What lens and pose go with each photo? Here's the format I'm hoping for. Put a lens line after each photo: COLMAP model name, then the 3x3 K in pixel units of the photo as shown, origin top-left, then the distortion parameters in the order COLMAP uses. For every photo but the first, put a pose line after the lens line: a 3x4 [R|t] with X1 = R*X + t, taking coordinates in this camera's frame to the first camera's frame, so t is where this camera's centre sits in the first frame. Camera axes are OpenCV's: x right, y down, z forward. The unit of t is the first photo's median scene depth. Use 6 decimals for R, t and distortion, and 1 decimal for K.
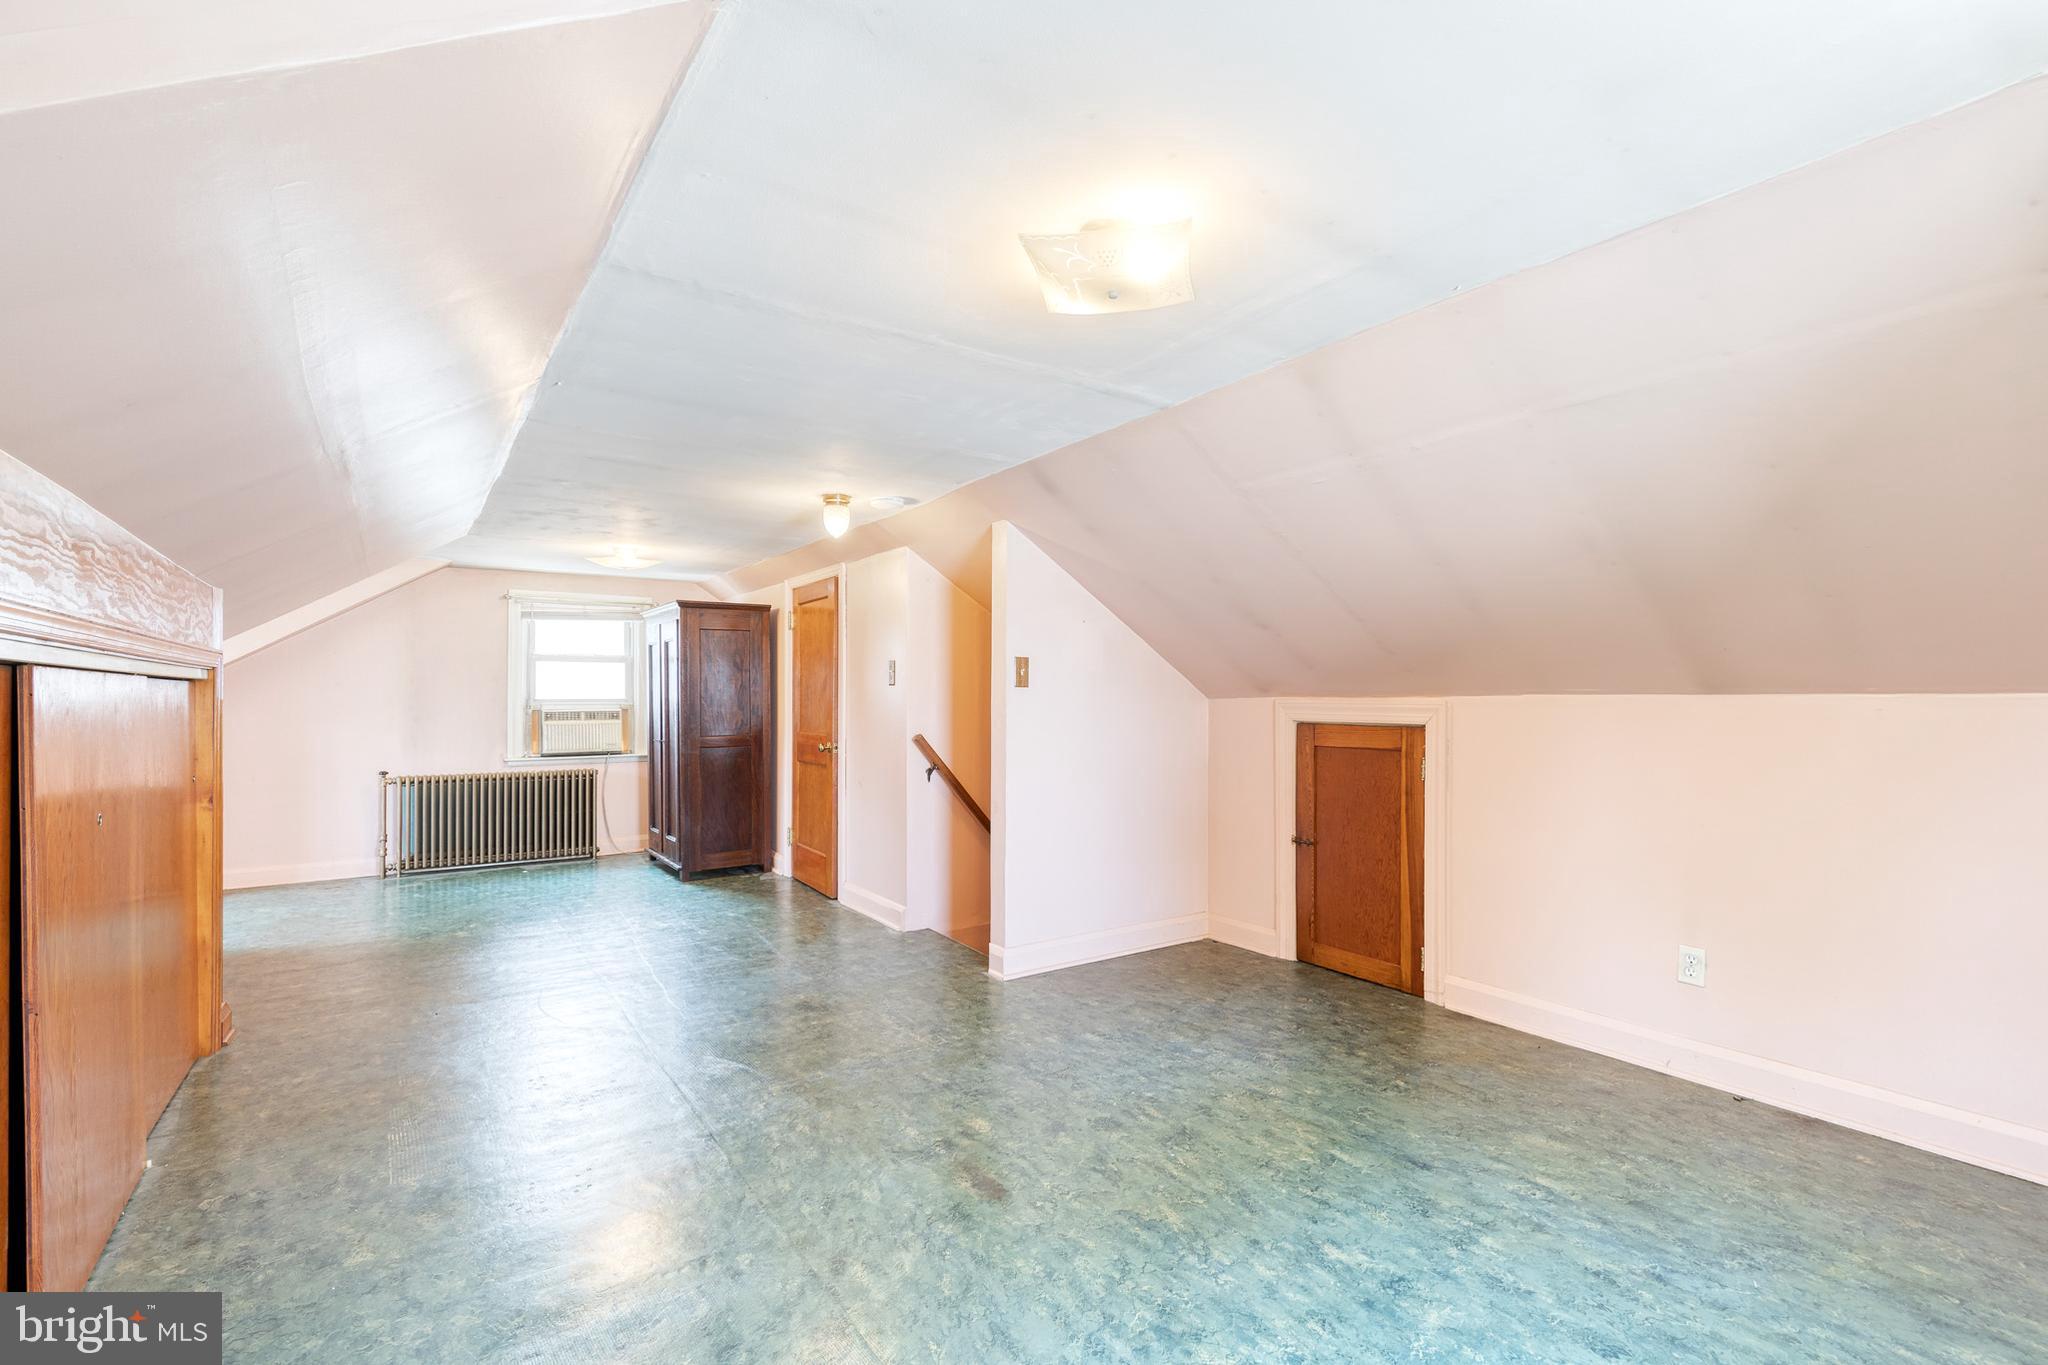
lens RADIAL K [[899.1, 0, 1030.2], [0, 899.1, 708.7], [0, 0, 1]] dist [0.018301, -0.000561]
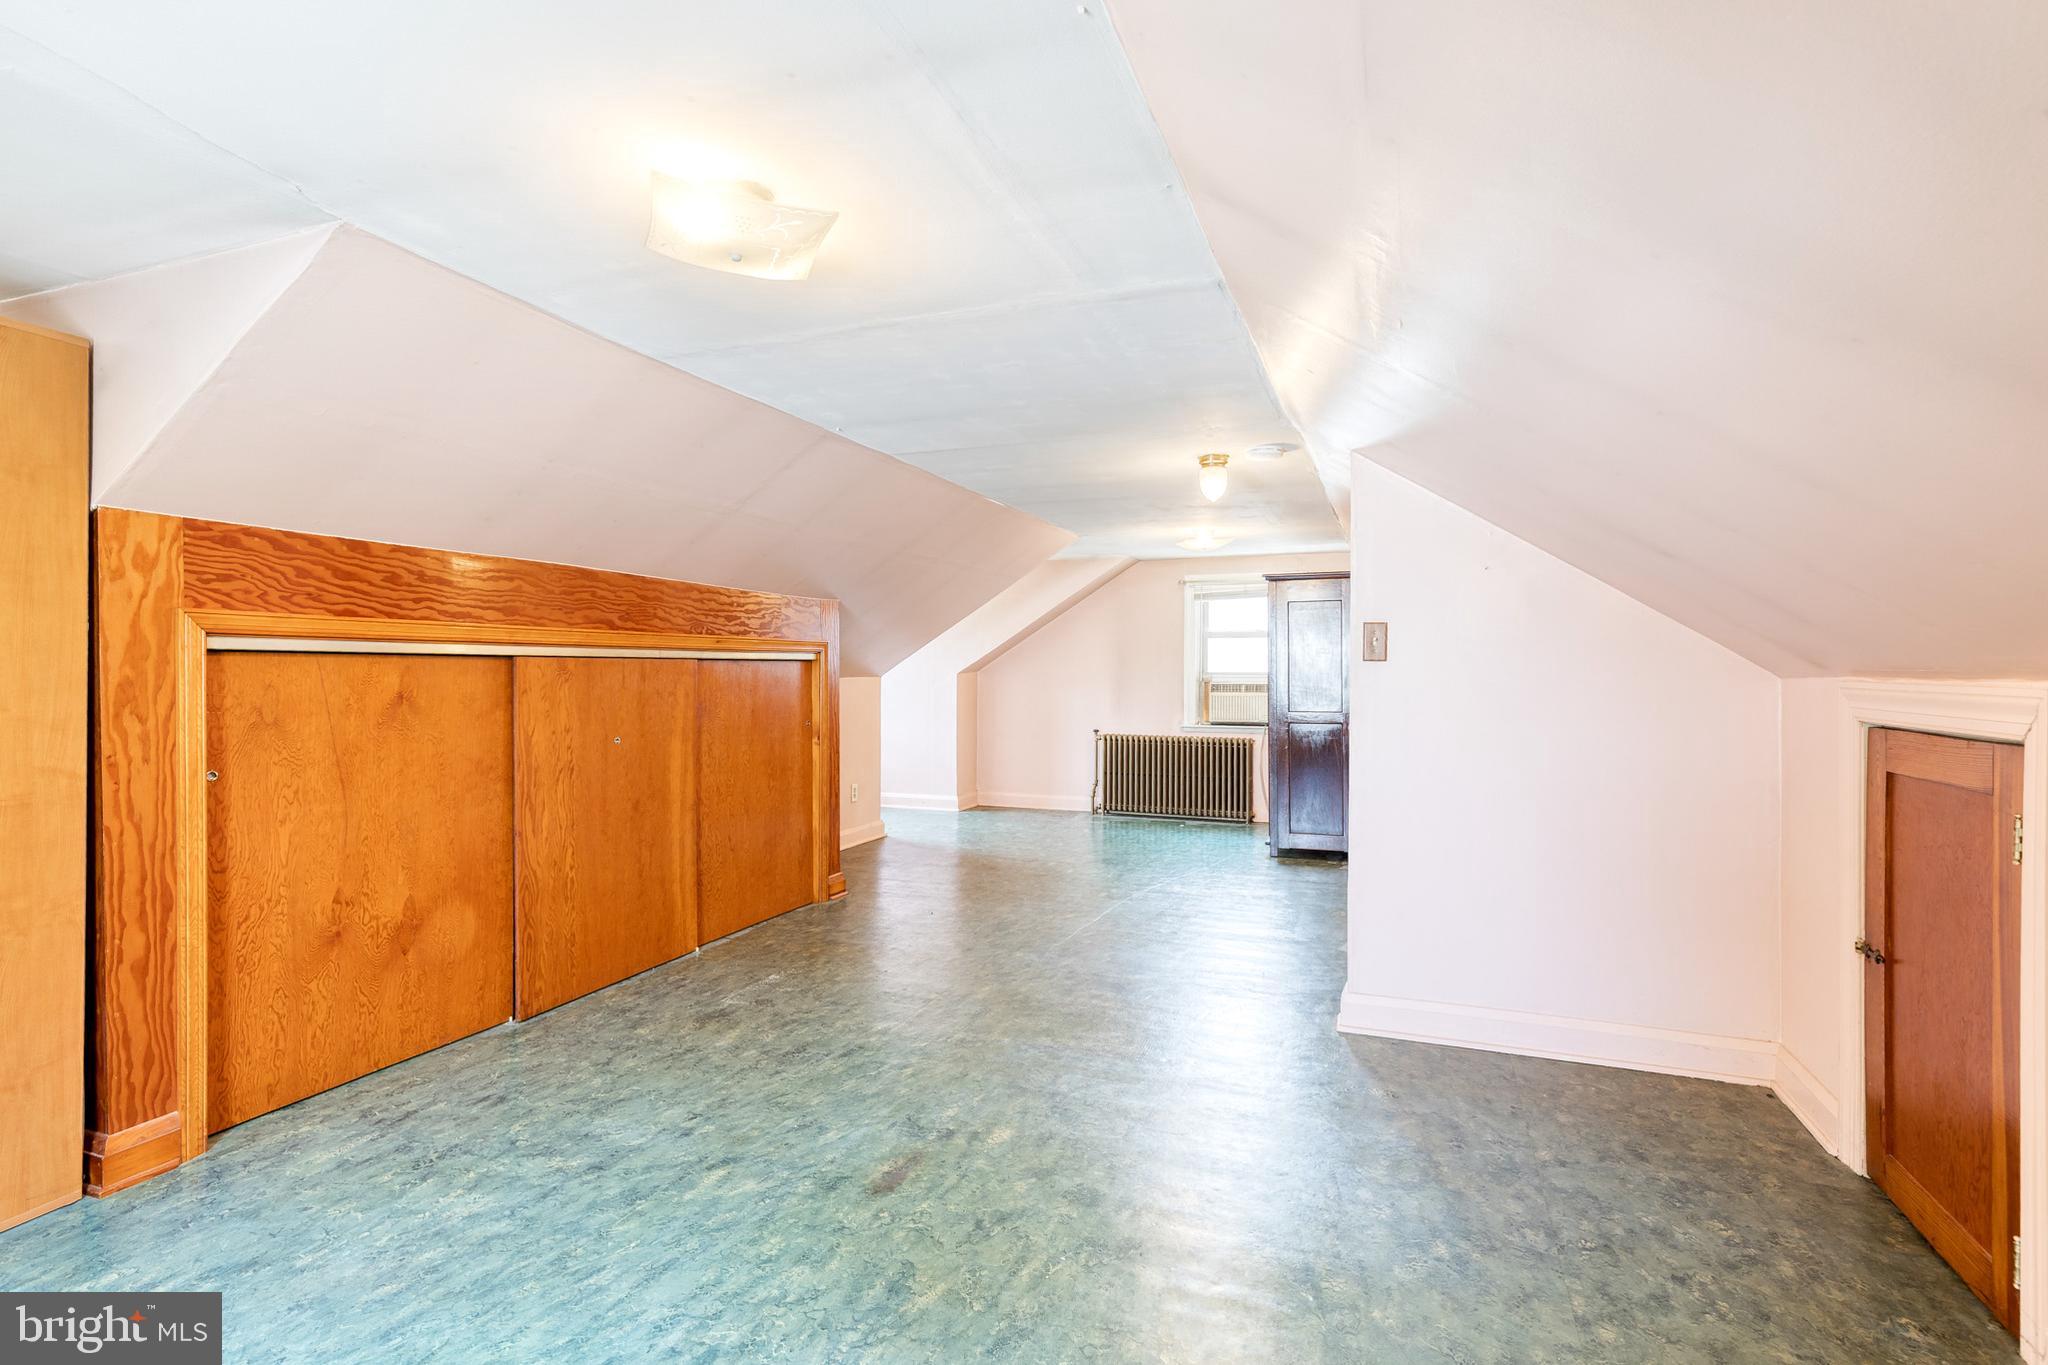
lens RADIAL K [[938.8, 0, 1049.5], [0, 938.8, 680.1], [0, 0, 1]] dist [0.011234, -0.000755]
pose [[0.587891, 0.011081, -0.808865, 0.472449], [-0.011615, 0.999919, 0.005256, -0.008391], [0.808857, 0.006305, 0.587971, 0.294127]]
